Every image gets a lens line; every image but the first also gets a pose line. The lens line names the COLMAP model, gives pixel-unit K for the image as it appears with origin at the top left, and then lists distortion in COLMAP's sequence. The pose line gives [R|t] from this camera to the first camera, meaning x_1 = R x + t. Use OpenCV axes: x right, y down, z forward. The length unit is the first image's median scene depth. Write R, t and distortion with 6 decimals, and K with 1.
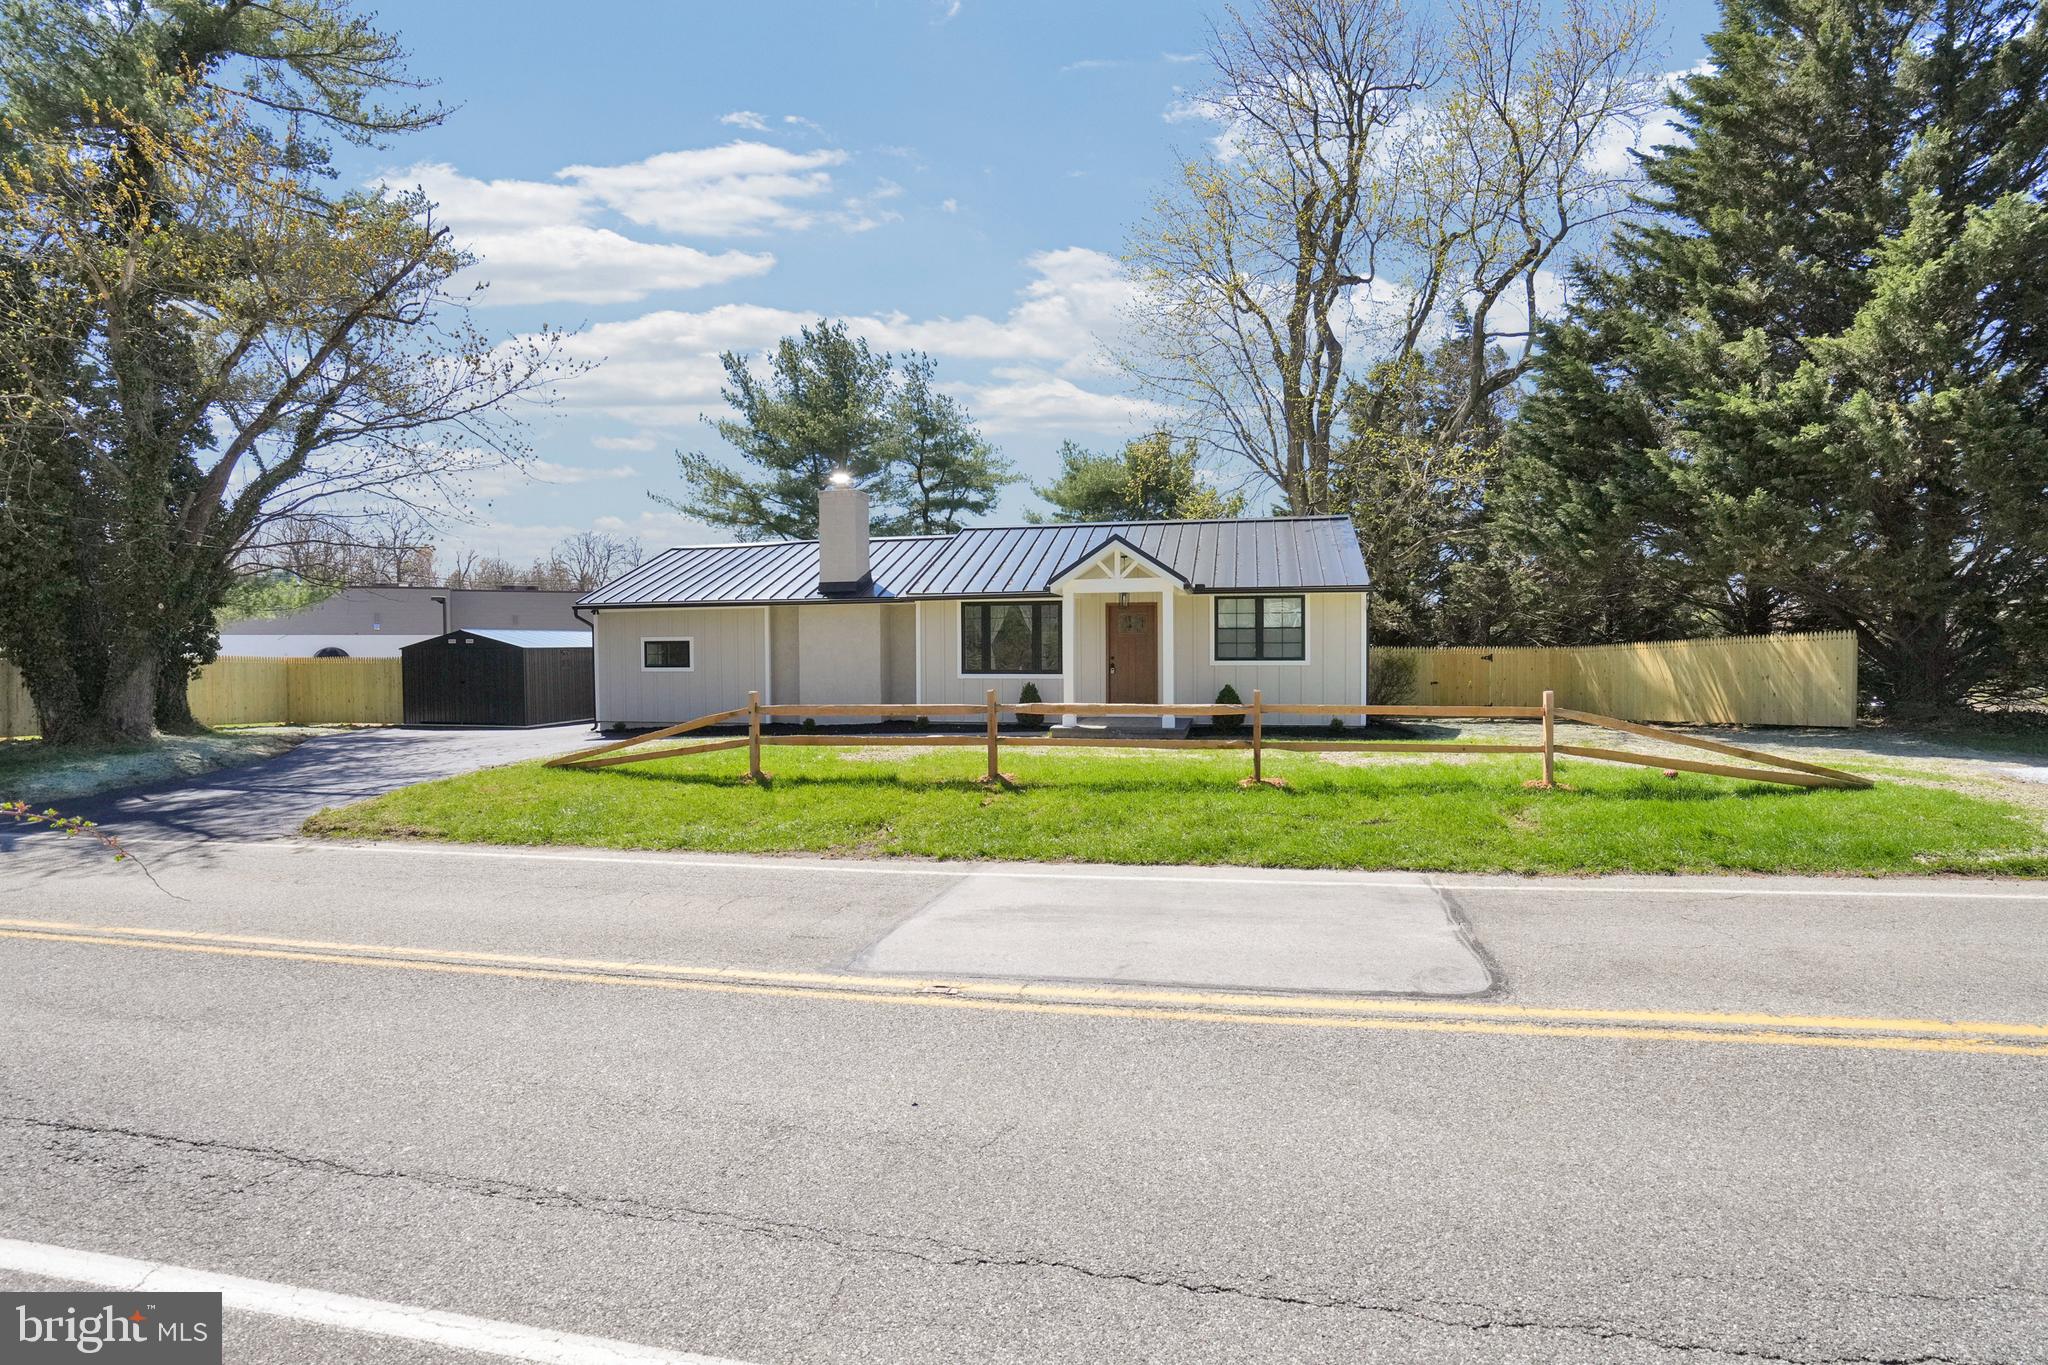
lens RADIAL K [[1014.0, 0, 1068.6], [0, 1014.0, 685.5], [0, 0, 1]] dist [-0.001964, 0.000869]
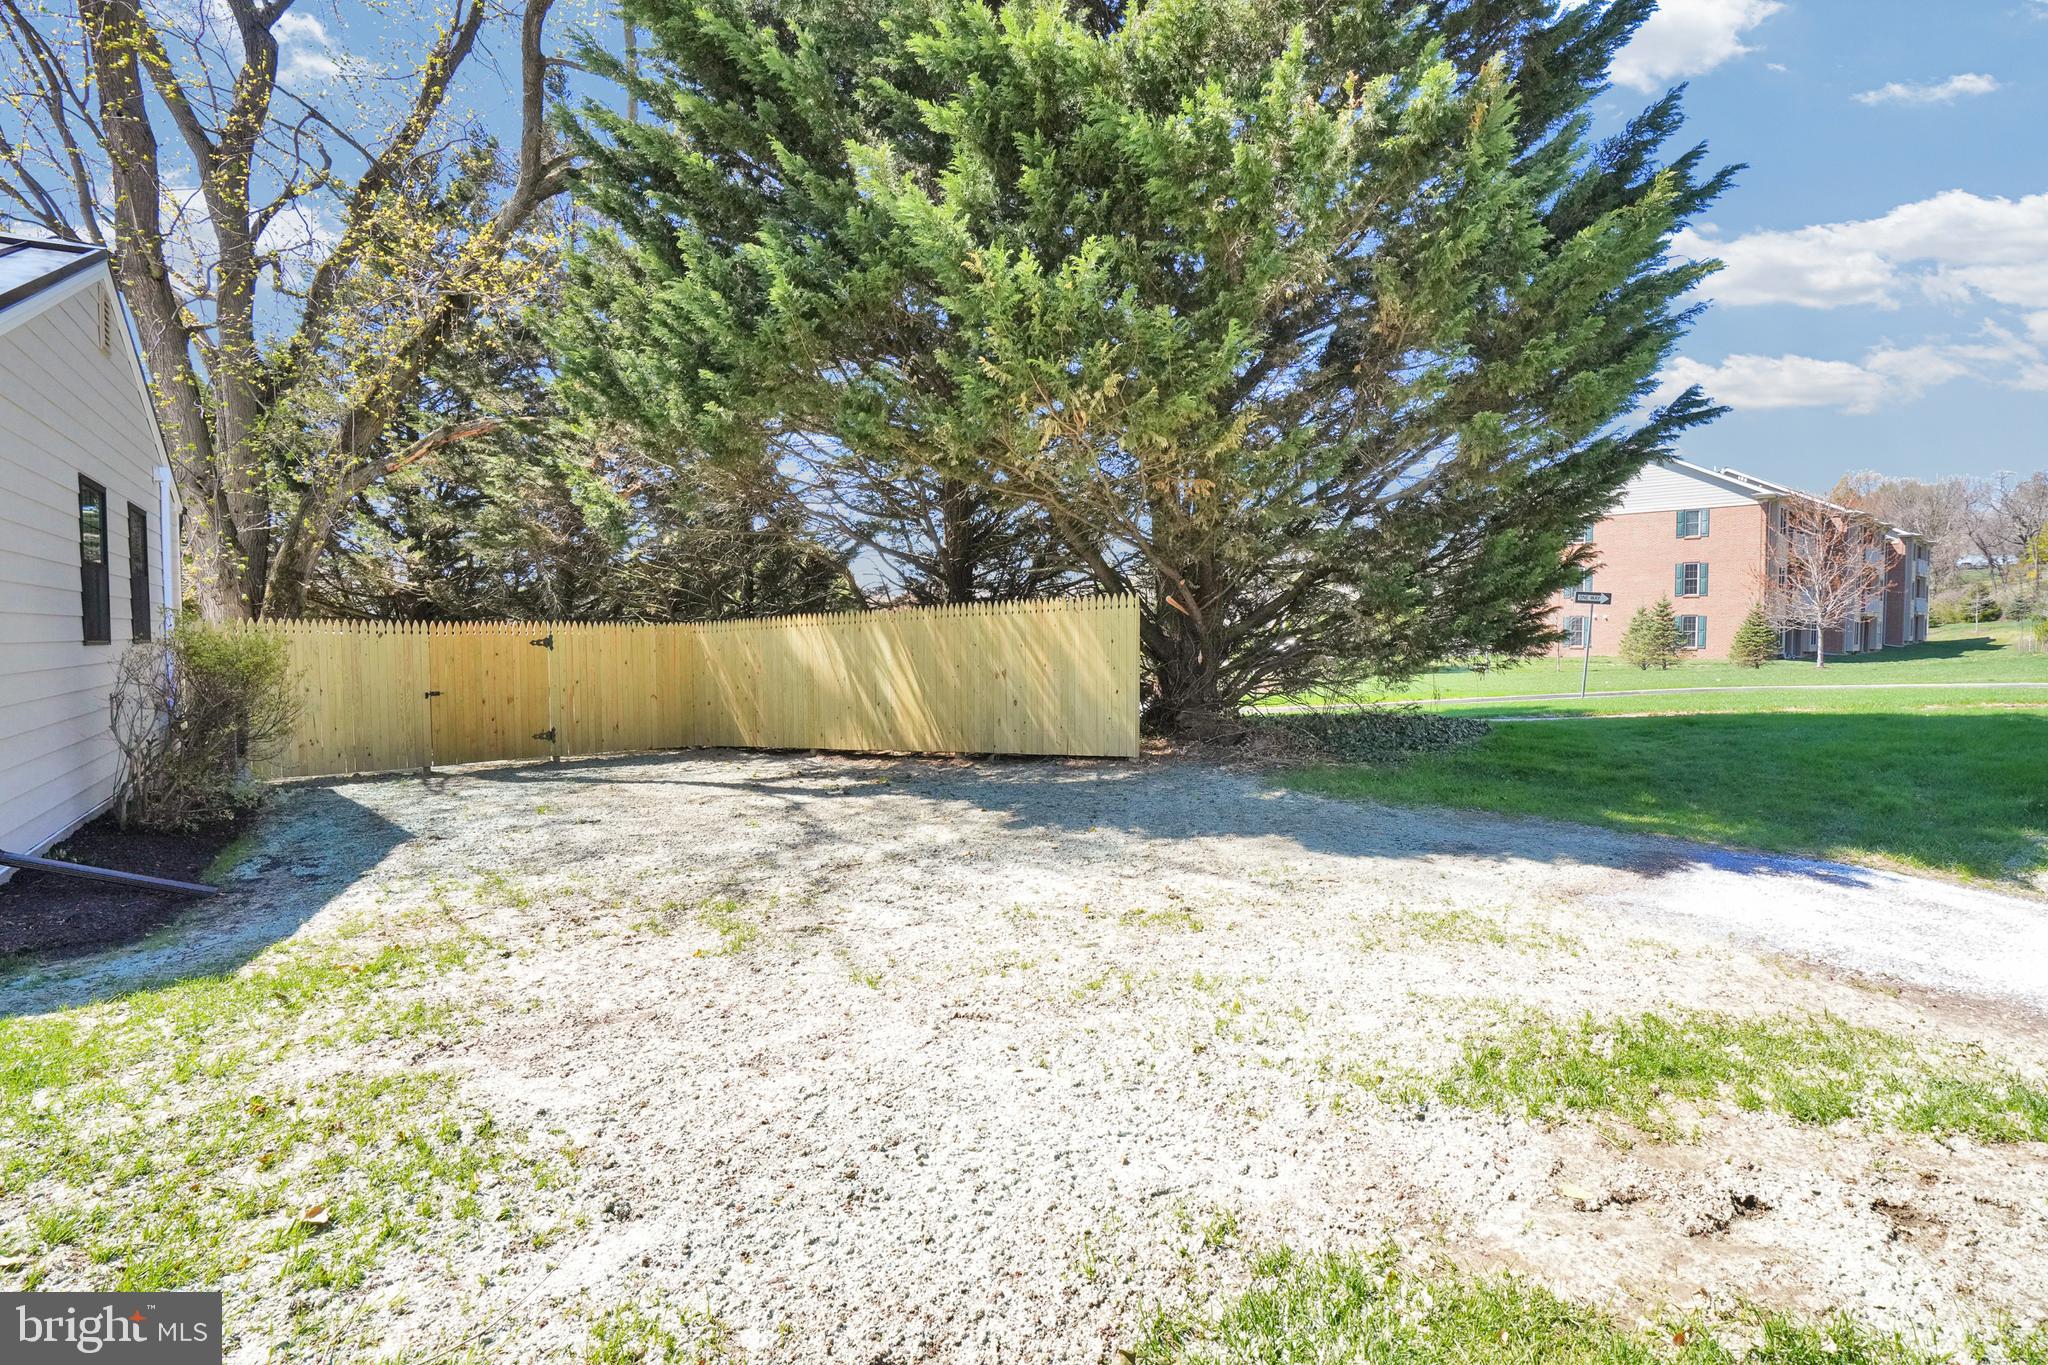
lens RADIAL K [[976.8, 0, 1024.0], [0, 976.8, 682.5], [0, 0, 1]] dist [-0.001346, -0.013460]
pose [[0.711628, -0.027571, 0.702015, 0.300446], [0.018212, 0.999618, 0.020798, -0.015995], [-0.702320, -0.002015, 0.711859, 0.593969]]
